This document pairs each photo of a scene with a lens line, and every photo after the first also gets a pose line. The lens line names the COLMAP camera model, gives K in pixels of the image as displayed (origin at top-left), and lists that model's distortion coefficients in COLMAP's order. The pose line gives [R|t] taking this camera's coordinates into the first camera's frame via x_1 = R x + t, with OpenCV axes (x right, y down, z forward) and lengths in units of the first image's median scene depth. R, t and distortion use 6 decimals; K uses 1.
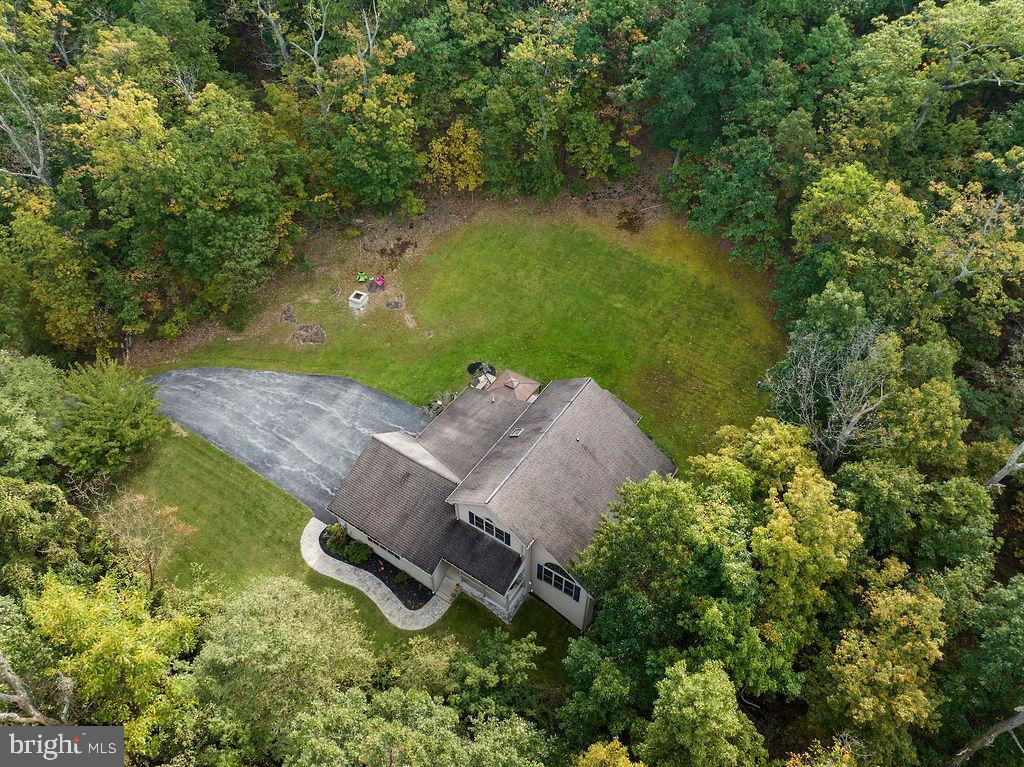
lens RADIAL K [[721.1, 0, 512.0], [0, 721.1, 383.5], [0, 0, 1]] dist [-0.028057, 0.003545]
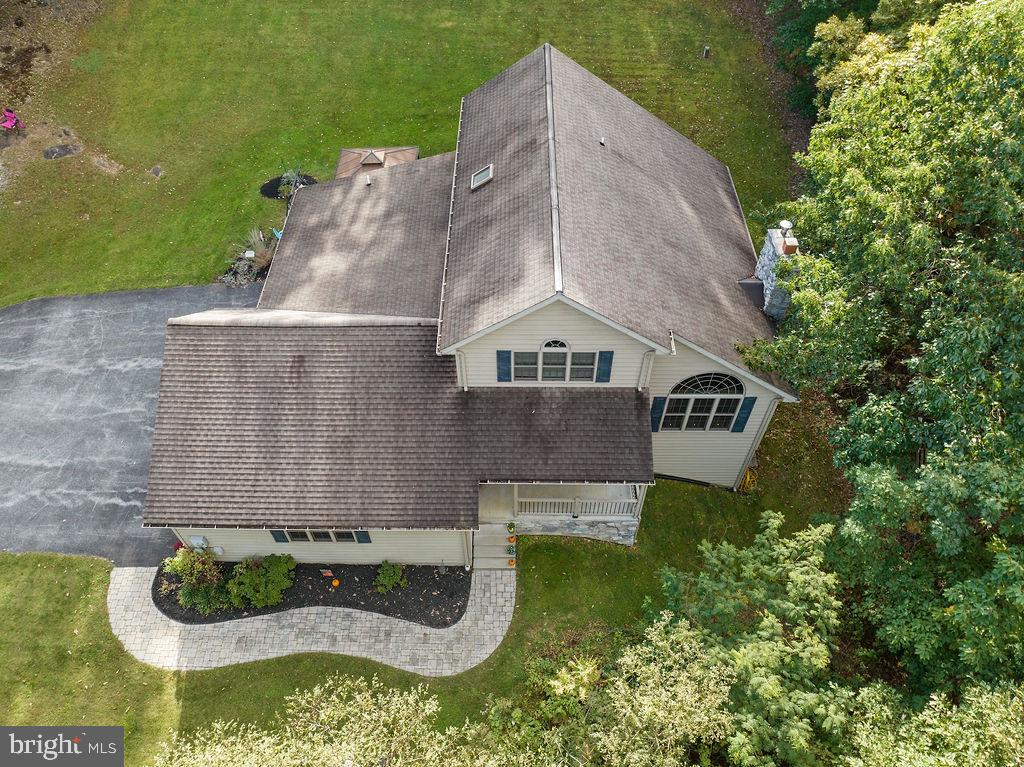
lens RADIAL K [[721.1, 0, 512.0], [0, 721.1, 383.5], [0, 0, 1]] dist [-0.028057, 0.003545]
pose [[0.835624, -0.423231, 0.350154, -0.194419], [0.393088, 0.905999, 0.156998, 0.121638], [-0.383685, 0.006450, 0.923441, 0.558940]]
